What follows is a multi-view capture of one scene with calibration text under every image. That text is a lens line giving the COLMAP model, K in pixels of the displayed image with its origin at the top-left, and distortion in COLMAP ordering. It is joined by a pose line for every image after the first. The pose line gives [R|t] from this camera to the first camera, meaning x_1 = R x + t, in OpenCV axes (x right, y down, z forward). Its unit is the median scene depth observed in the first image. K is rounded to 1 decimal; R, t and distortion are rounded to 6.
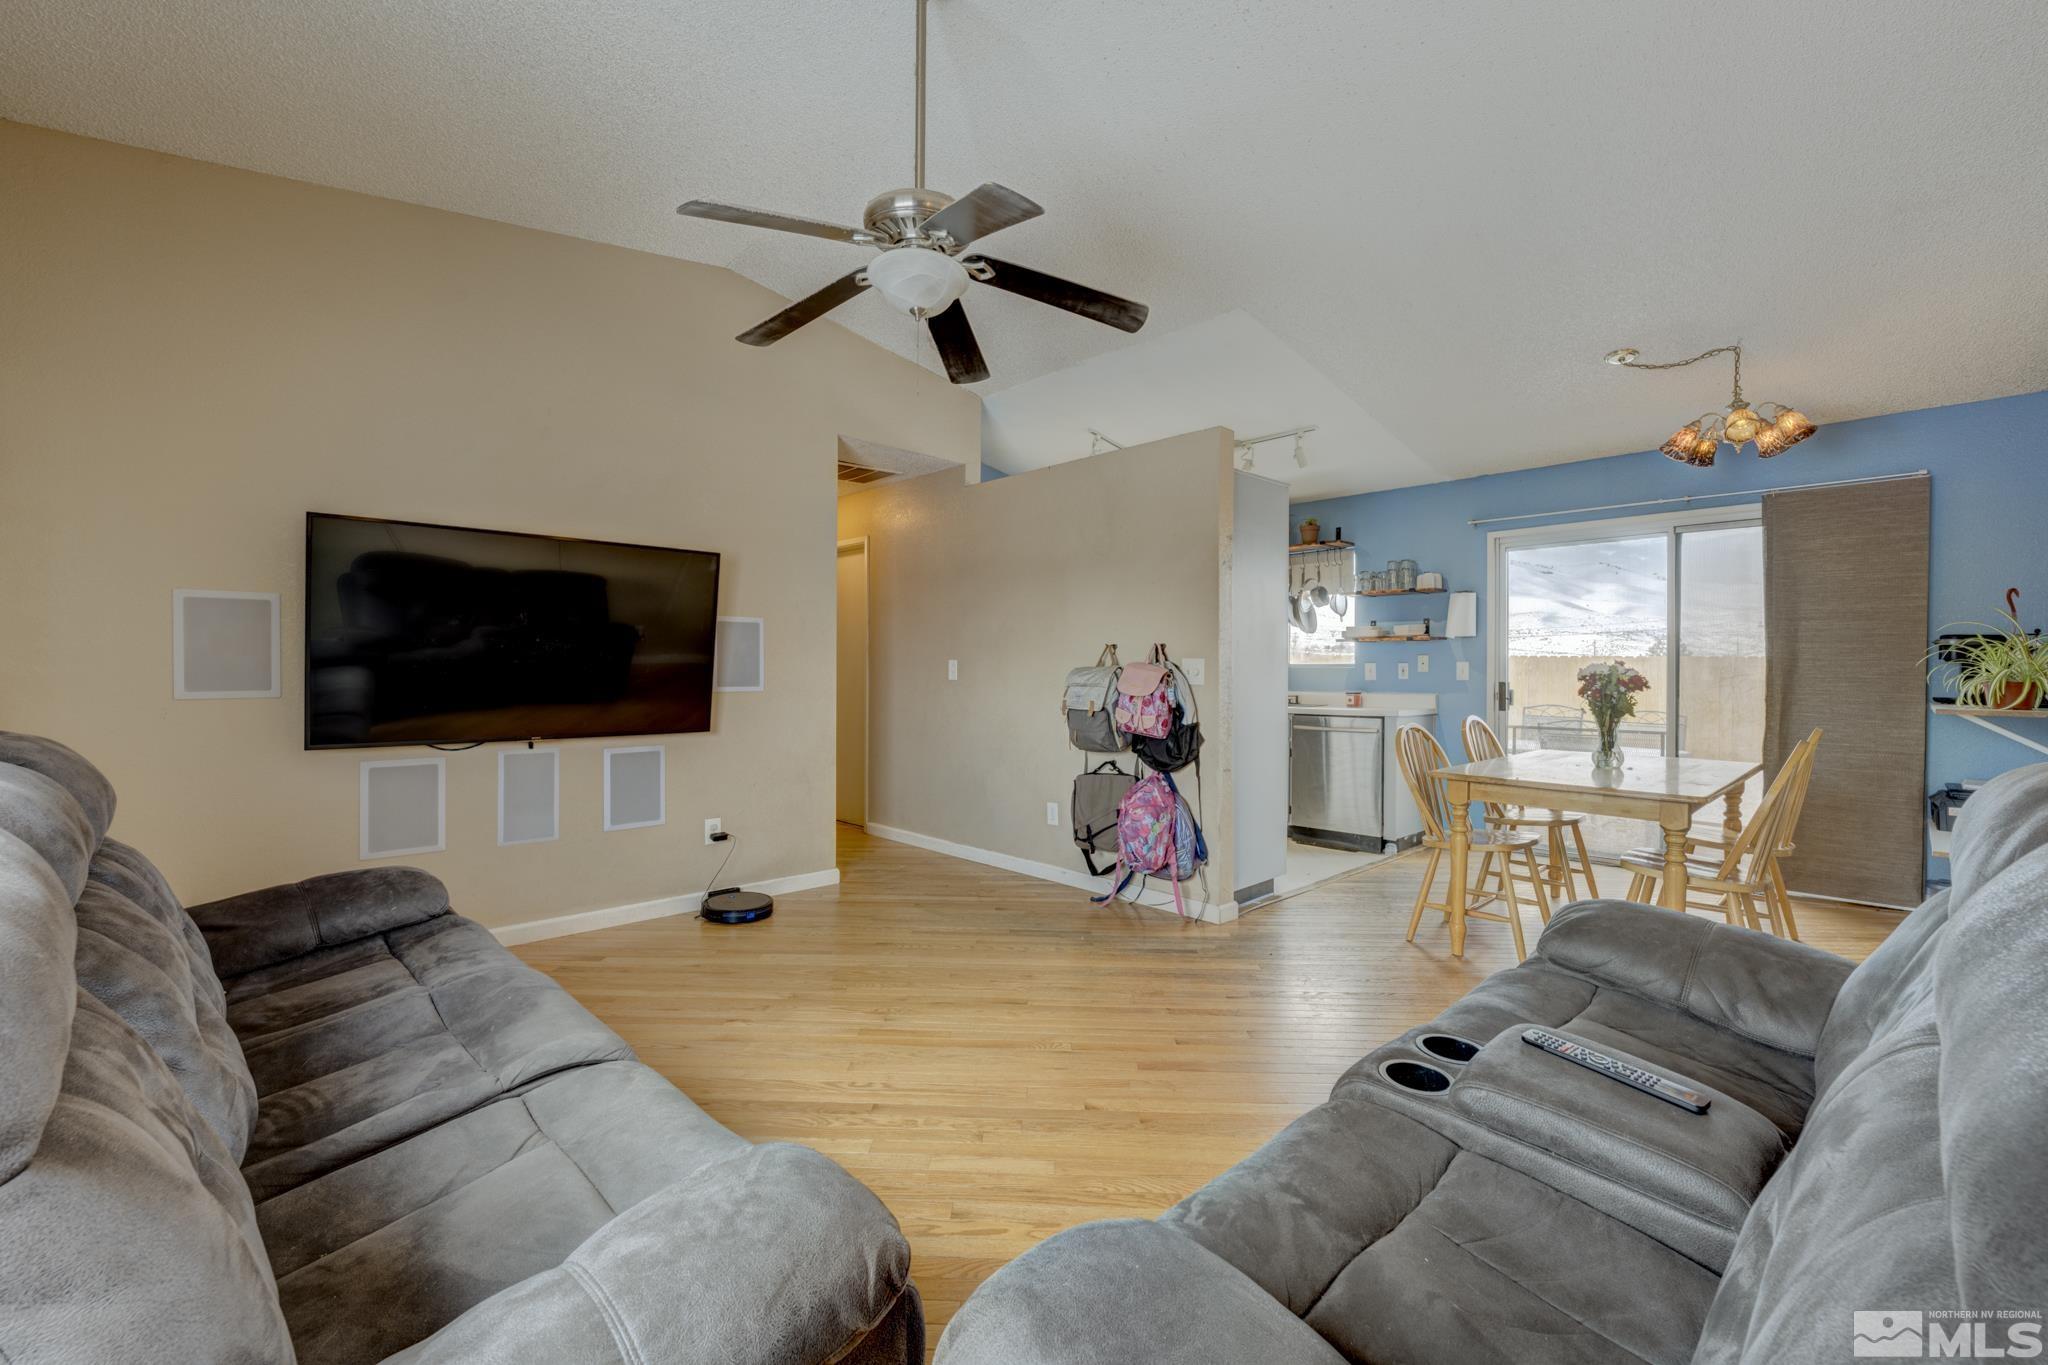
lens RADIAL K [[846.9, 0, 1024.0], [0, 846.9, 673.0], [0, 0, 1]] dist [-0.000461, -0.000216]
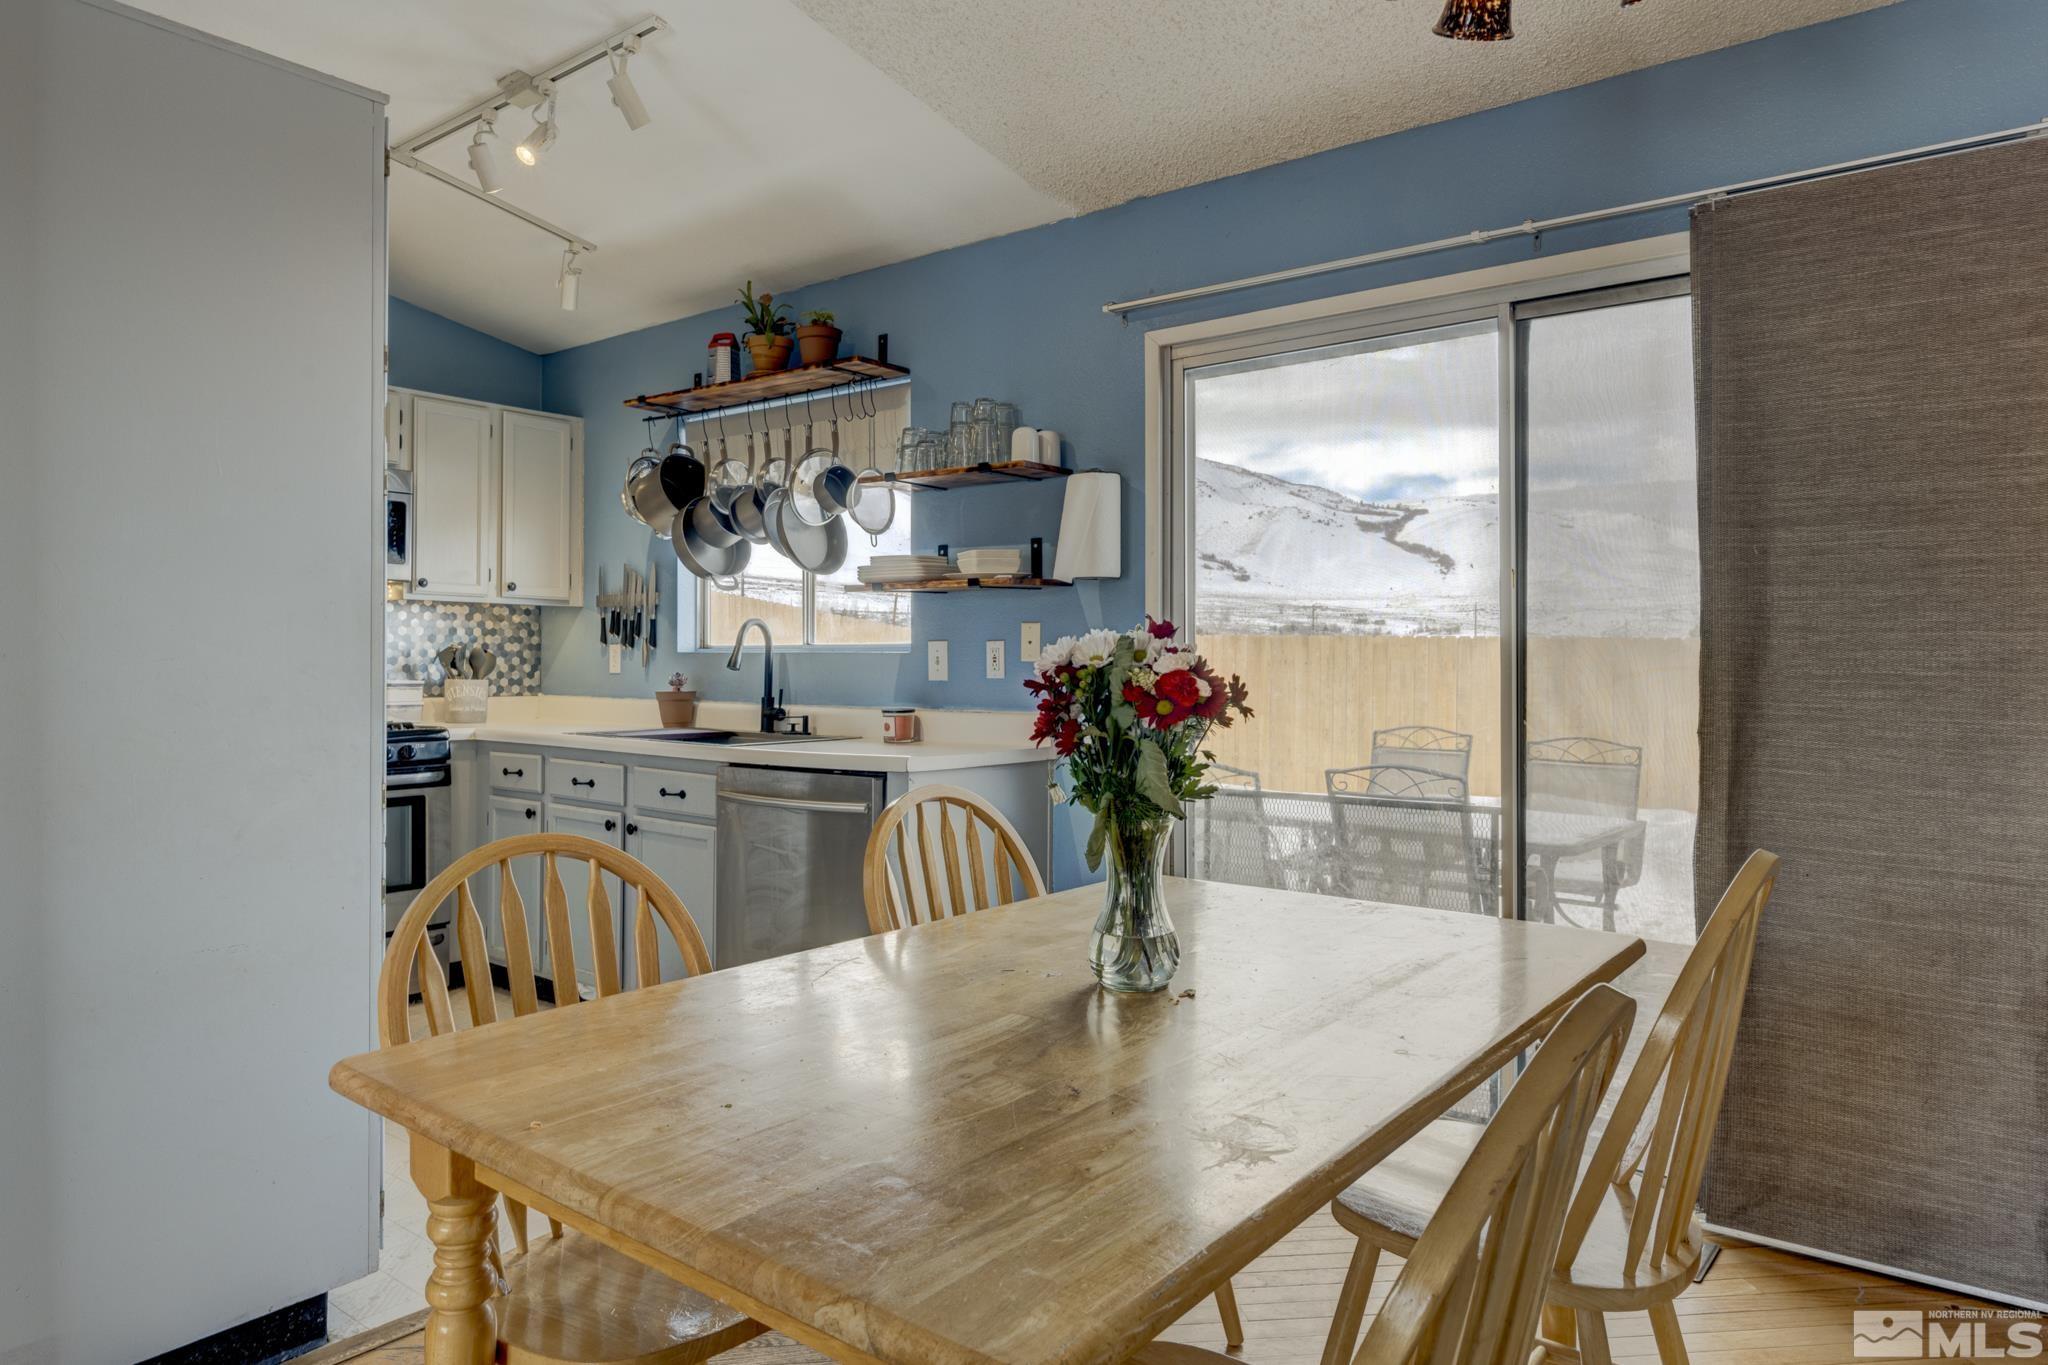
lens RADIAL K [[1269.7, 0, 1018.5], [0, 1269.7, 653.4], [0, 0, 1]] dist [-0.005096, -0.000815]
pose [[0.989940, 0.001591, 0.141481, 0.497596], [-0.000155, 0.999948, -0.010161, 0.001170], [-0.141490, 0.010037, 0.989889, 0.480868]]
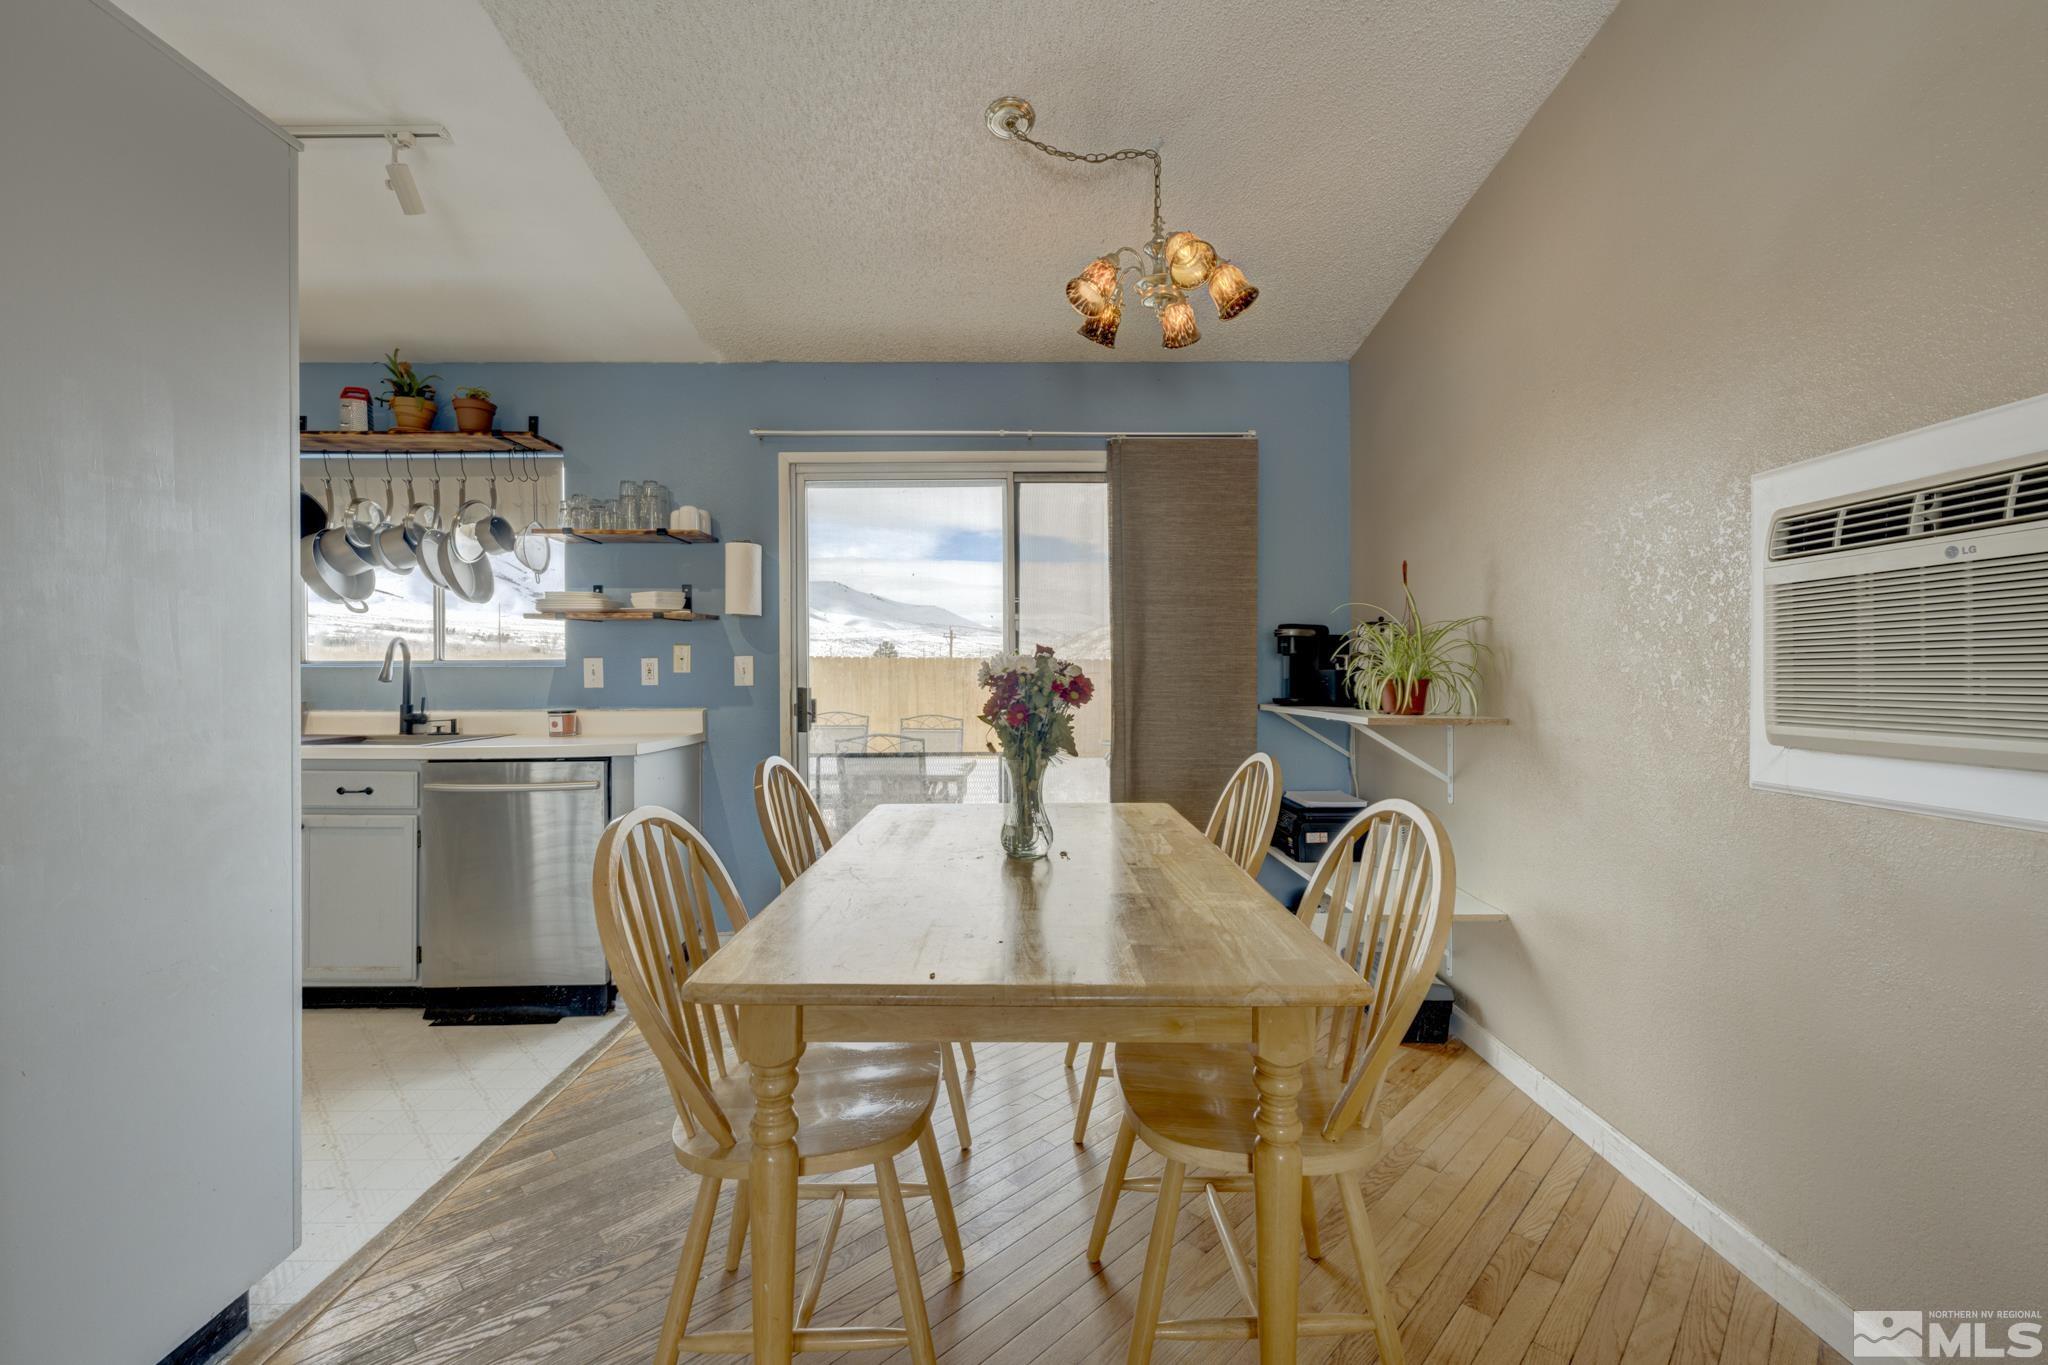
lens RADIAL K [[835.3, 0, 1019.5], [0, 835.3, 676.0], [0, 0, 1]] dist [-0.007233, -0.000097]
pose [[0.685284, -0.009431, 0.728215, 0.269629], [0.009296, 0.999948, 0.004202, 0.000747], [-0.728217, 0.003891, 0.685336, 0.555010]]
